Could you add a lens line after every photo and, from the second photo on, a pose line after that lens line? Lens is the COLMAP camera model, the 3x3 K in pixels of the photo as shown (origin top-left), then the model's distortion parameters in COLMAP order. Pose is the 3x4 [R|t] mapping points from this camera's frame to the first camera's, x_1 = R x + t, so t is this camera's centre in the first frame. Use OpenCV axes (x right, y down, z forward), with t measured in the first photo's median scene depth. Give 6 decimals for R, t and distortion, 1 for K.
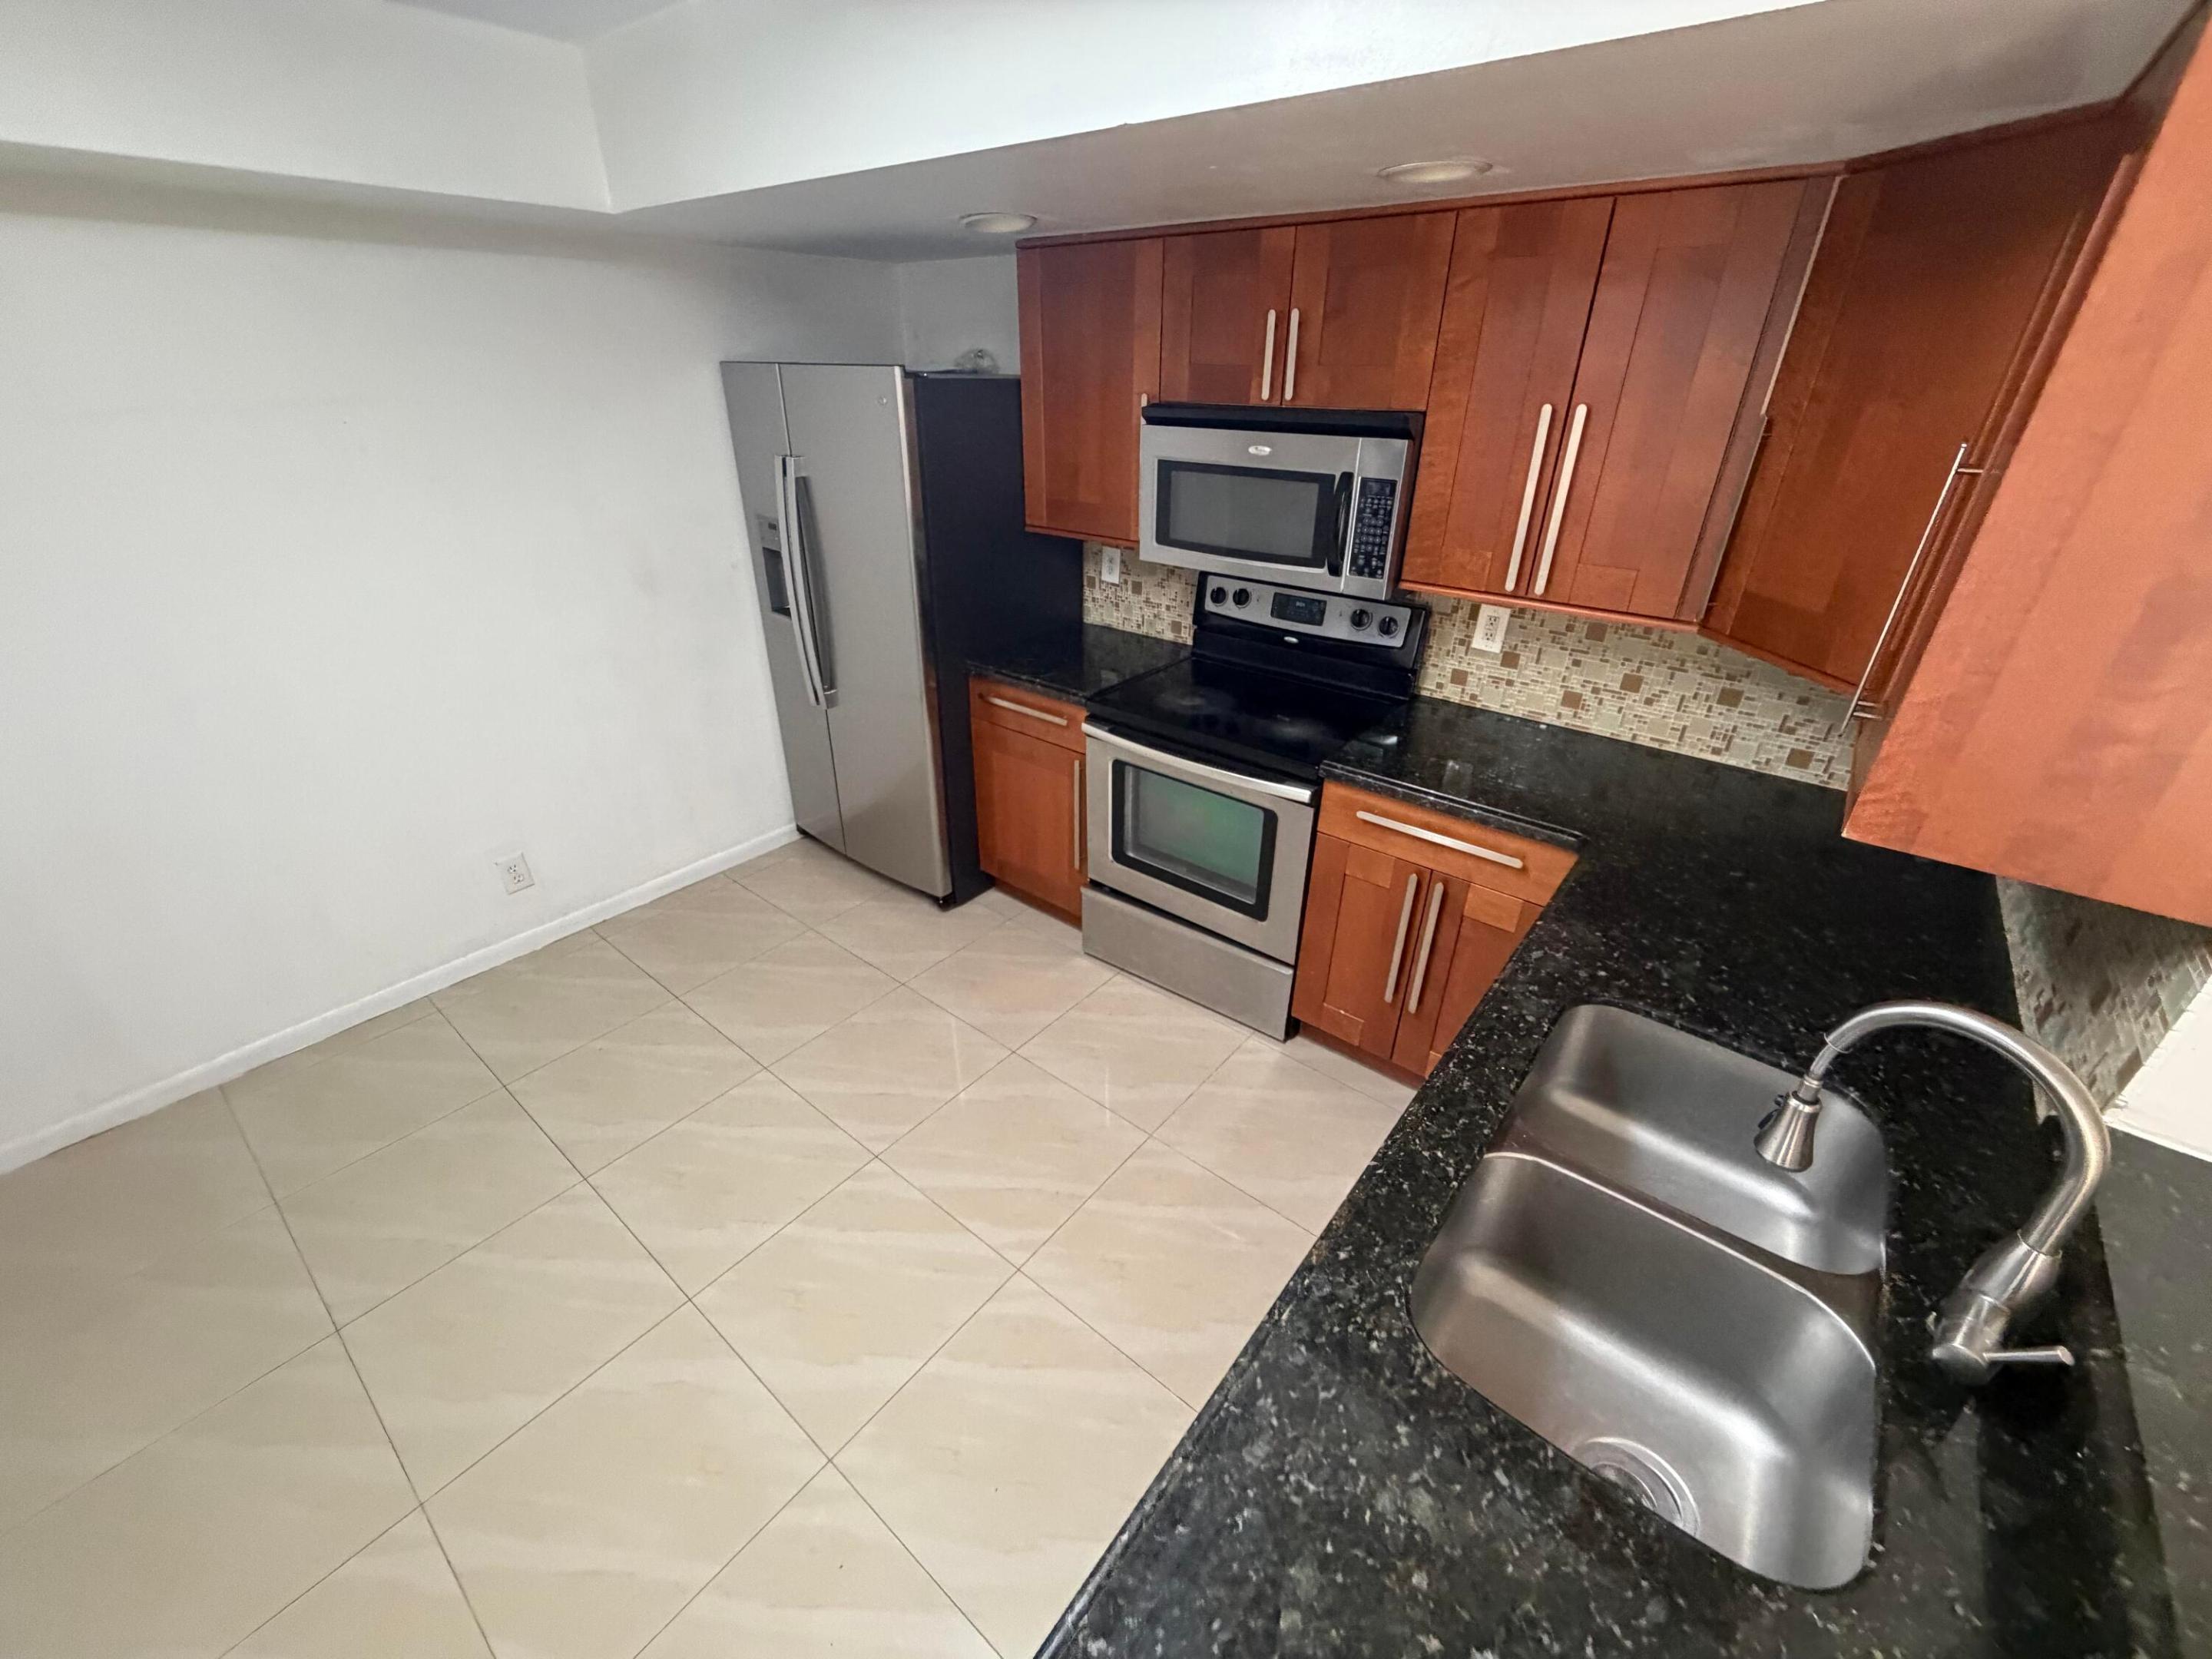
lens RADIAL K [[880.9, 0, 1102.0], [0, 880.9, 829.4], [0, 0, 1]] dist [-0.000622, 0.000111]
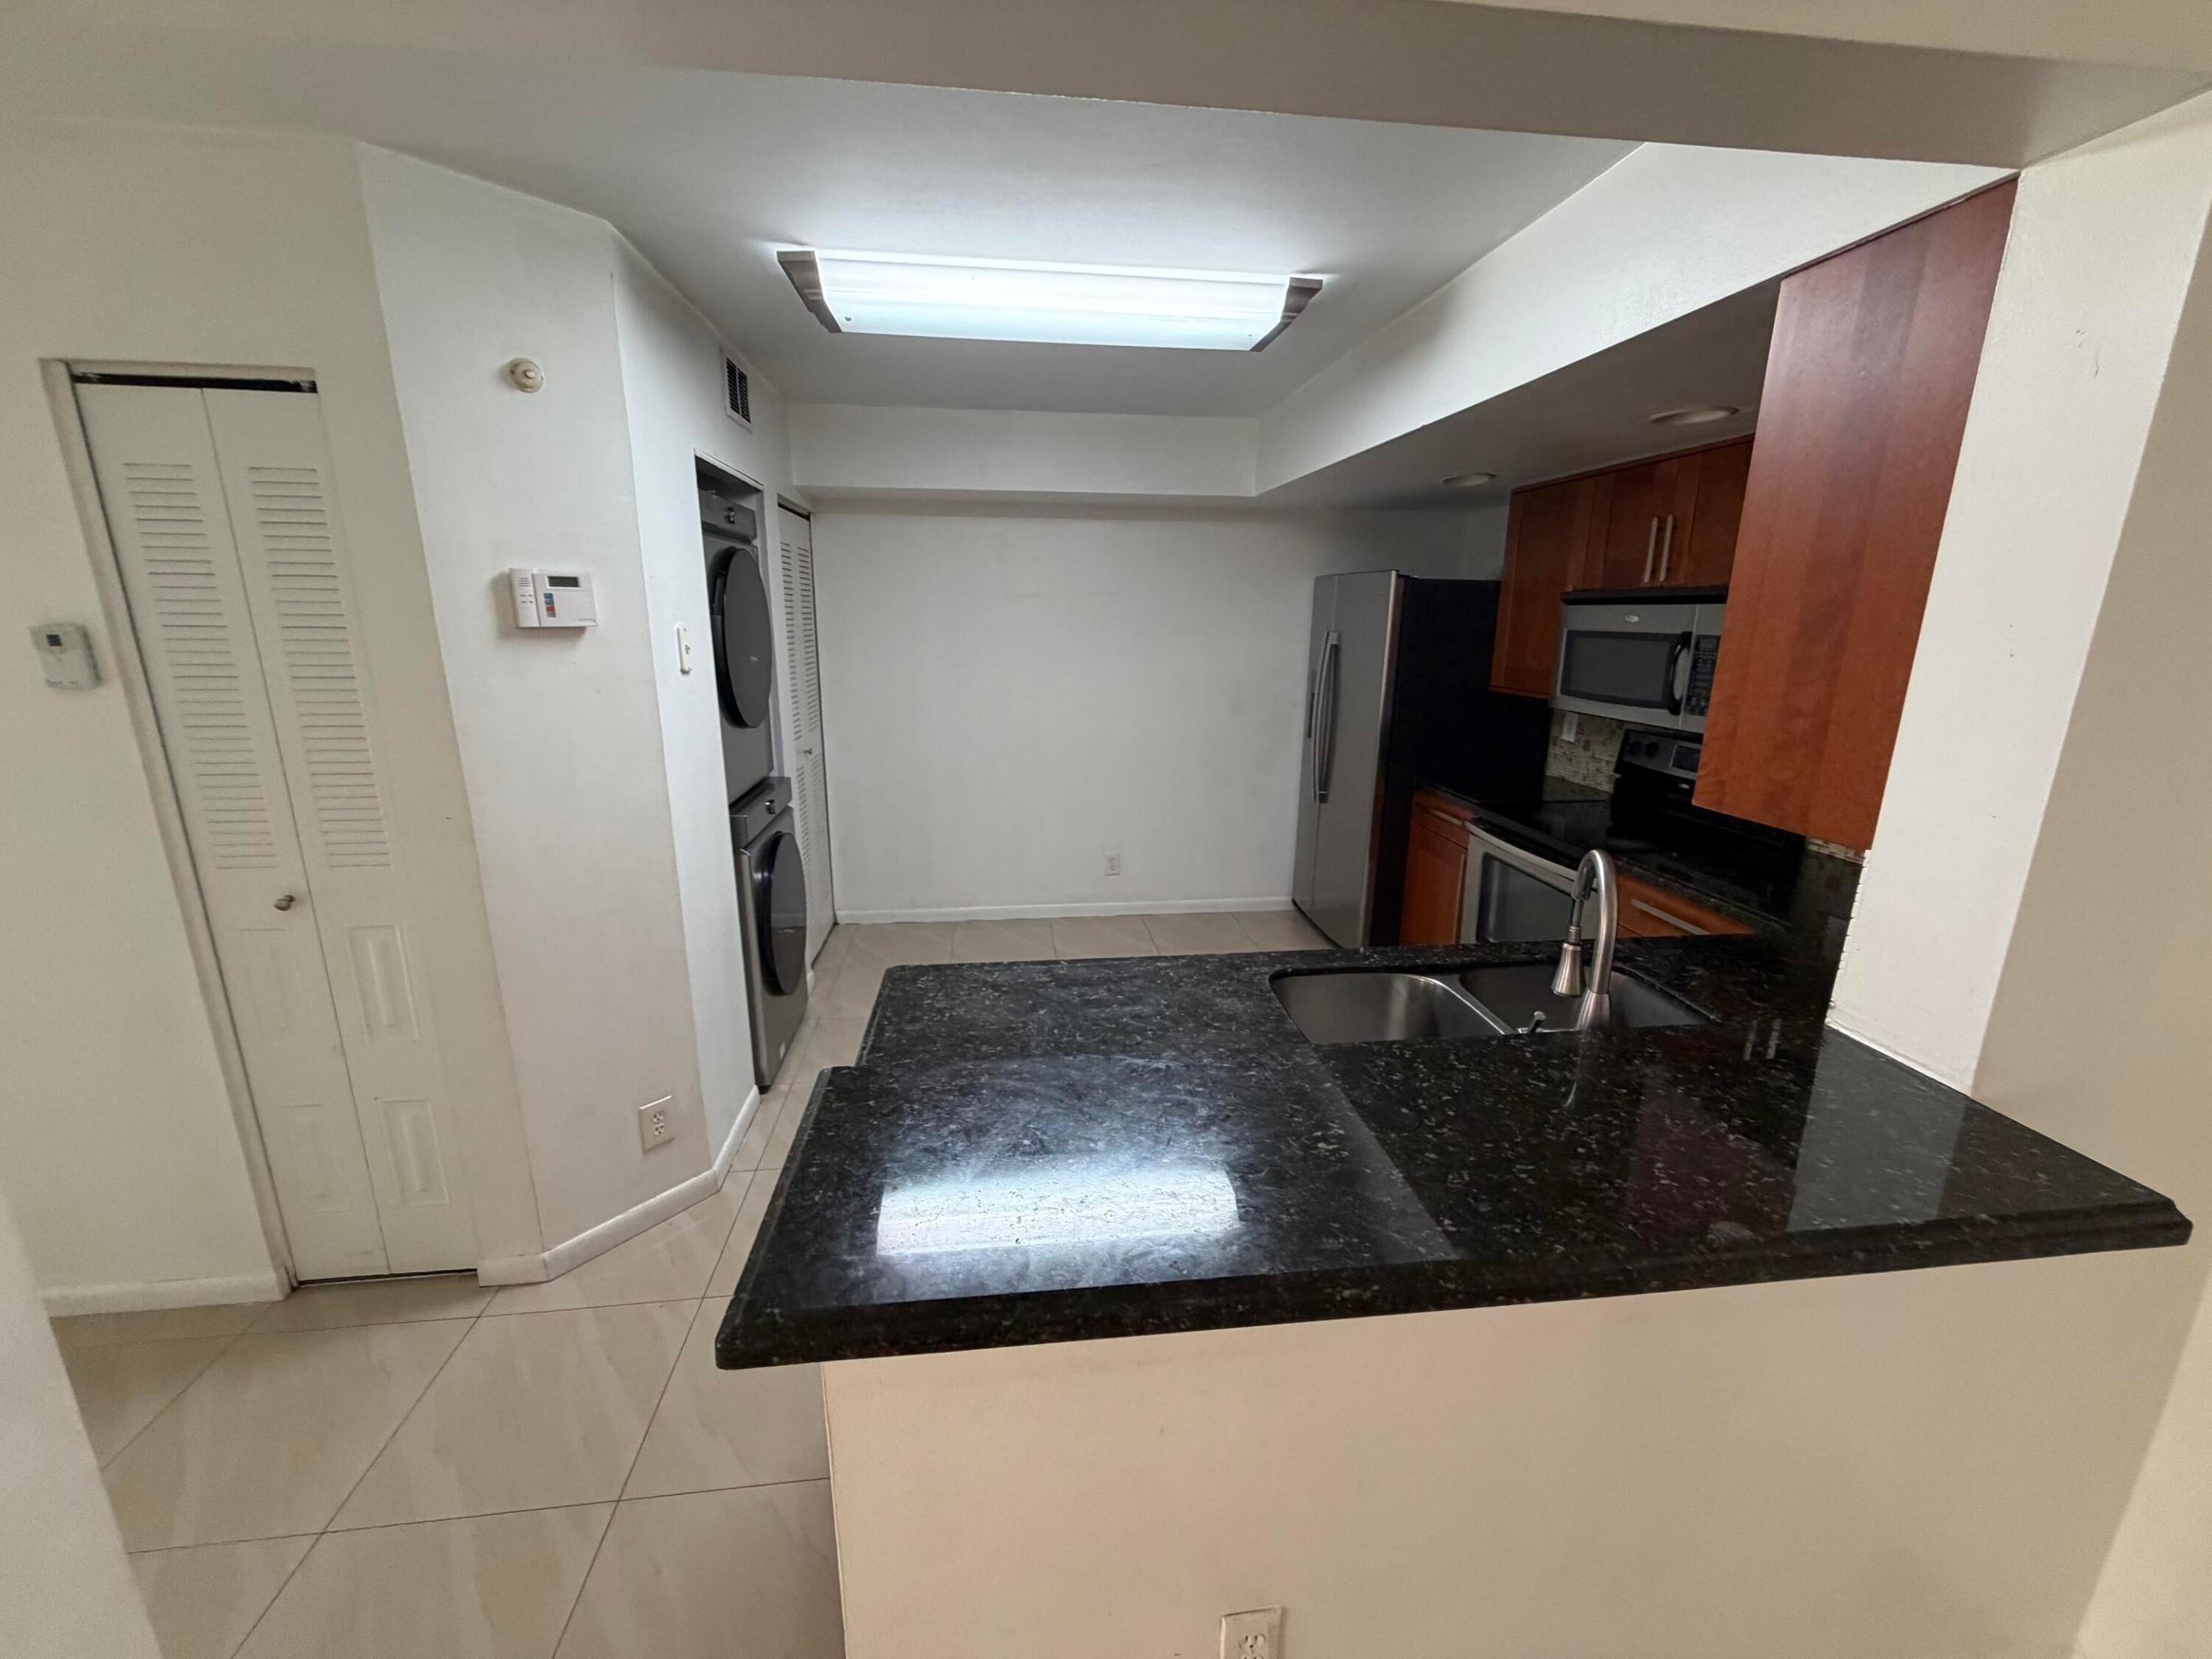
lens RADIAL K [[880.9, 0, 1101.3], [0, 880.9, 830.8], [0, 0, 1]] dist [-0.000622, 0.000111]
pose [[0.719354, 0.165973, -0.674524, 0.498743], [-0.328810, 0.936719, -0.120175, 0.236984], [0.611894, 0.308239, 0.728406, -0.268109]]
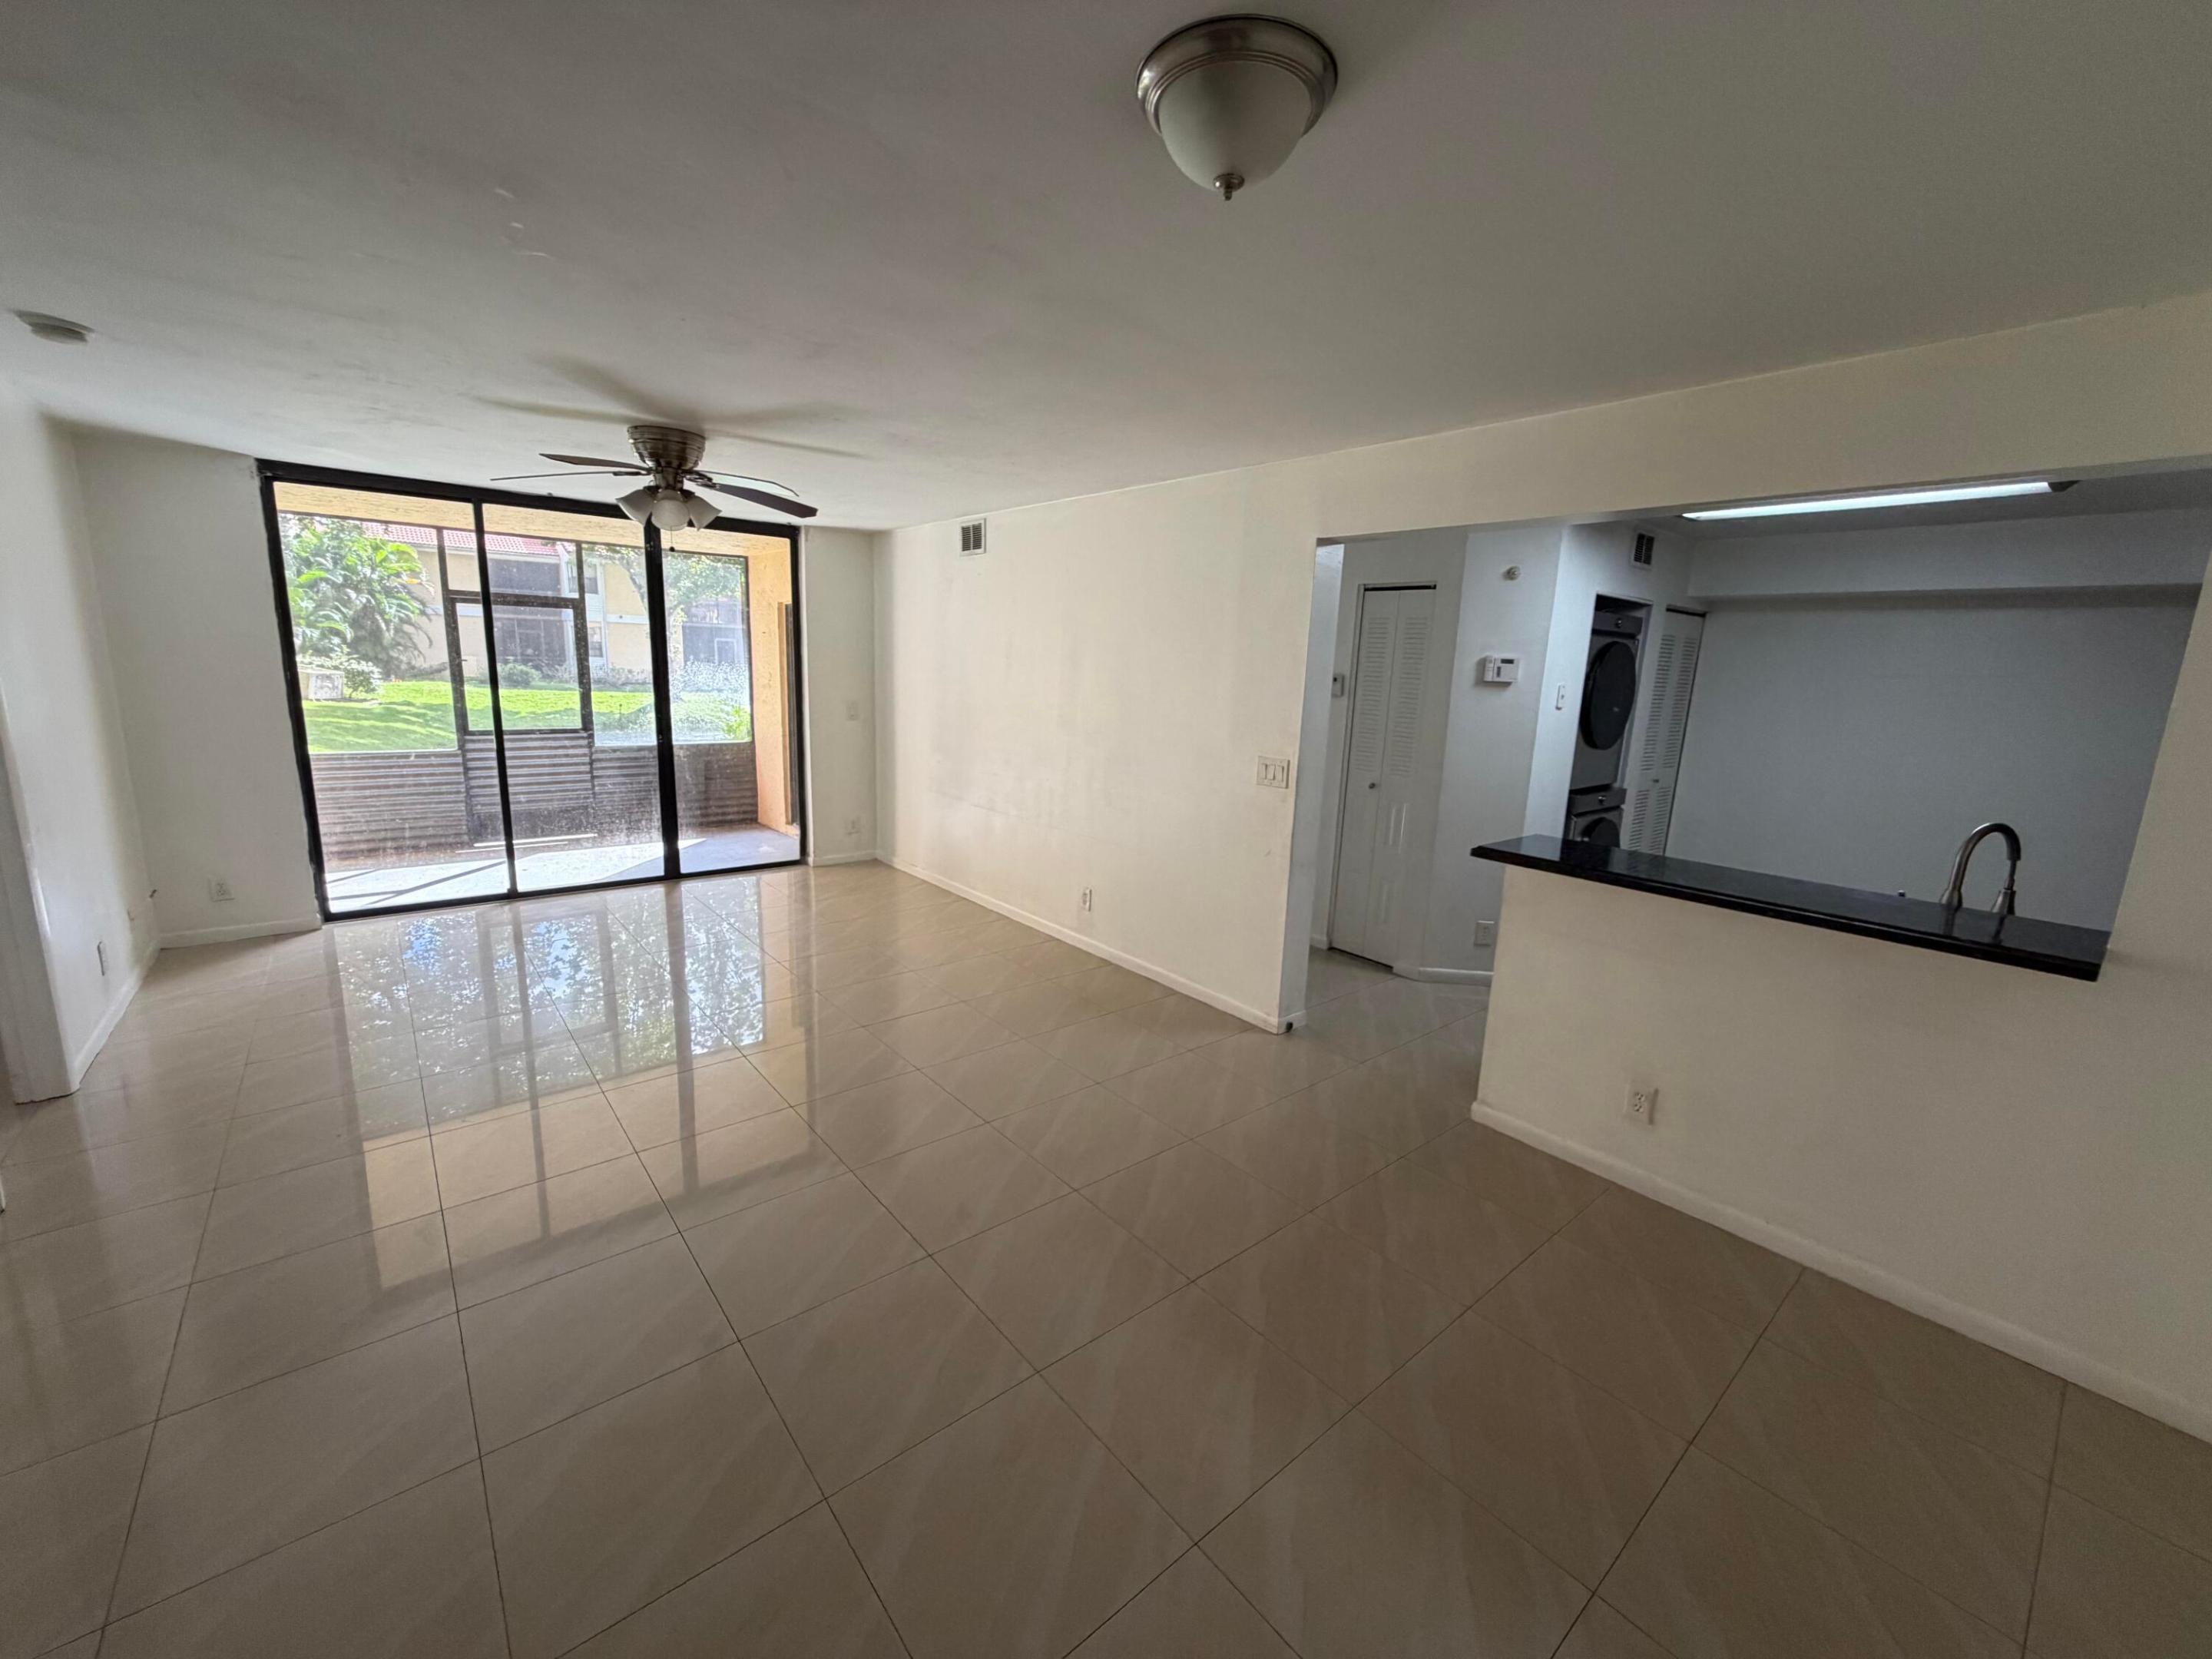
lens RADIAL K [[880.9, 0, 1104.0], [0, 880.9, 828.0], [0, 0, 1]] dist [-0.000622, 0.000111]
pose [[-0.195998, 0.168344, -0.966046, 1.507291], [-0.496460, 0.832532, 0.245802, 0.336192], [0.845643, 0.527780, -0.079598, -0.423529]]
